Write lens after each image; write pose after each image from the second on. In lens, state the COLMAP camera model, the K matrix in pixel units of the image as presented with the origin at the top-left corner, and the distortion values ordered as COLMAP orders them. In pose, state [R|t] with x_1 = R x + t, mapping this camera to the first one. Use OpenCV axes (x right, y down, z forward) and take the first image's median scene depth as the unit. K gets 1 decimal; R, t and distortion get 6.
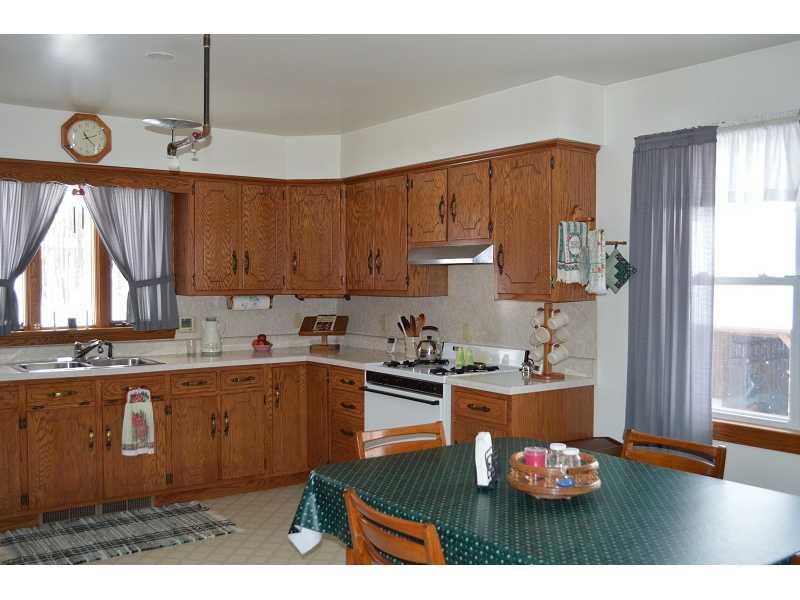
lens RADIAL K [[816.2, 0, 400.0], [0, 816.2, 300.0], [0, 0, 1]] dist [-0.012755, 0.020589]
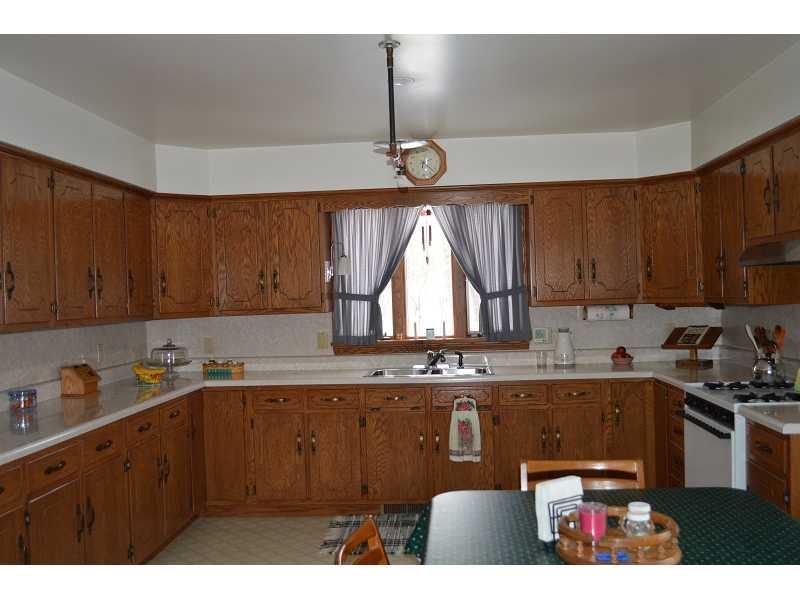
lens RADIAL K [[816.2, 0, 400.0], [0, 816.2, 300.0], [0, 0, 1]] dist [-0.012755, 0.020589]
pose [[0.769068, -0.017598, -0.638924, 0.254182], [0.012786, 0.999844, -0.012148, -0.003427], [0.639038, 0.001173, 0.769174, 0.133462]]
